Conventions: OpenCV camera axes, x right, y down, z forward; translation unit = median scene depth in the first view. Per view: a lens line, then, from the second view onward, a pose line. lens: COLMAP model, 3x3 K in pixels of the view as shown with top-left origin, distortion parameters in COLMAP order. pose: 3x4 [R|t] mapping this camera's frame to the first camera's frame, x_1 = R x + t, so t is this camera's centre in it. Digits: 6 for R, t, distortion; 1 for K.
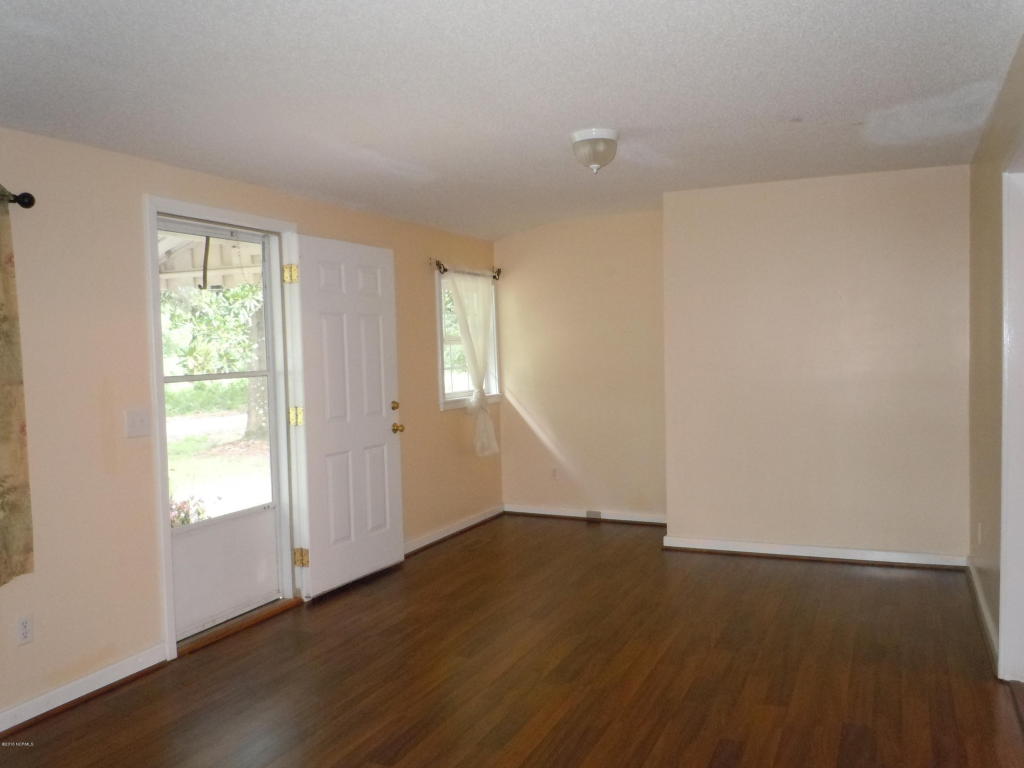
lens RADIAL K [[842.5, 0, 518.3], [0, 842.5, 383.5], [0, 0, 1]] dist [-0.003139, -0.013325]
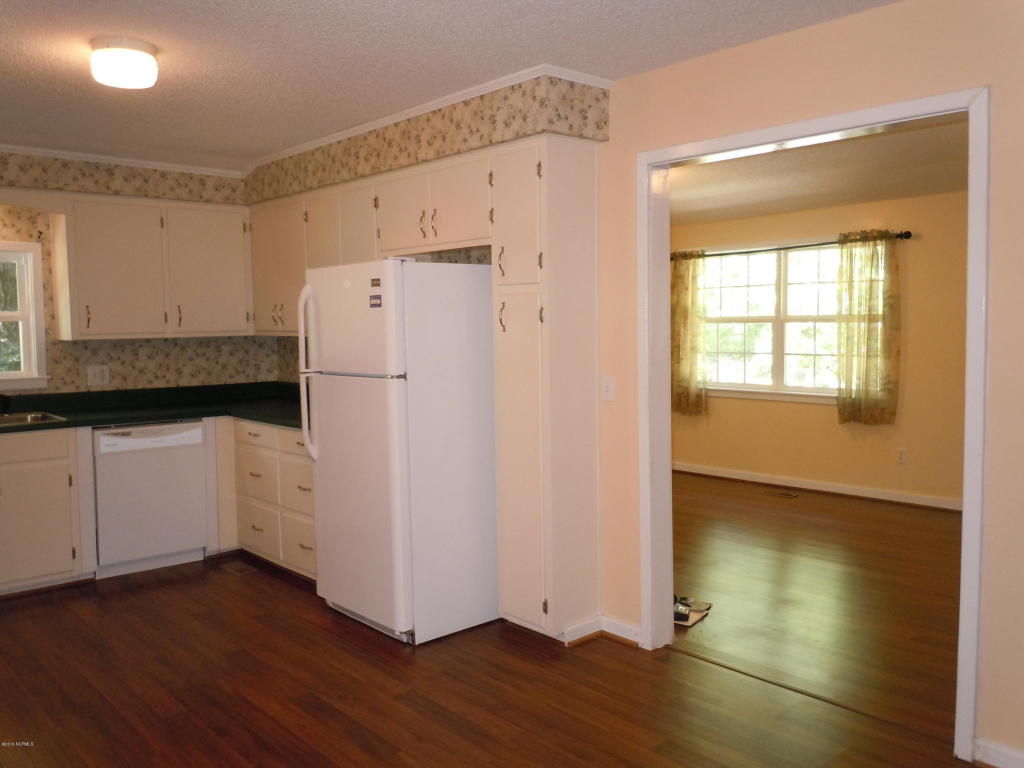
lens RADIAL K [[852.6, 0, 510.0], [0, 852.6, 388.6], [0, 0, 1]] dist [0.057931, -0.110367]
pose [[-0.404267, 0.102654, -0.908862, 1.182127], [-0.016210, 0.992722, 0.119335, -0.064336], [0.914497, 0.062976, -0.399661, 0.713017]]
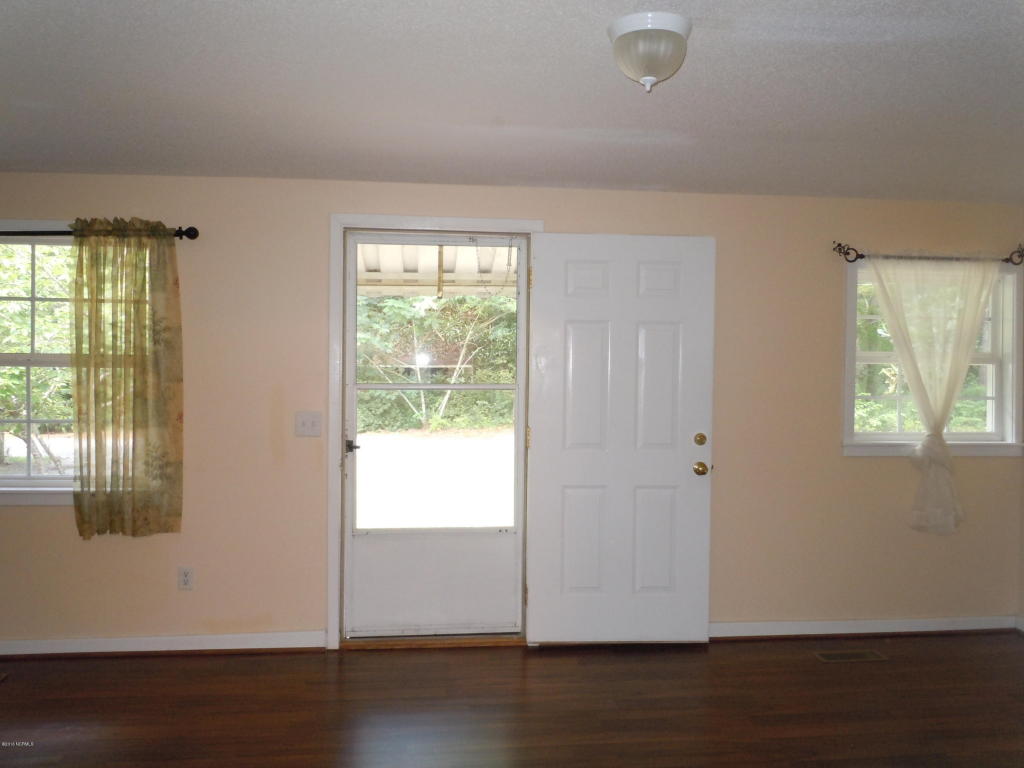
lens RADIAL K [[851.3, 0, 510.0], [0, 851.3, 380.7], [0, 0, 1]] dist [-0.006339, -0.022337]
pose [[0.509138, 0.055814, -0.858873, 0.538405], [-0.061751, 0.997692, 0.028229, -0.047928], [0.858467, 0.038664, 0.511410, 0.562056]]
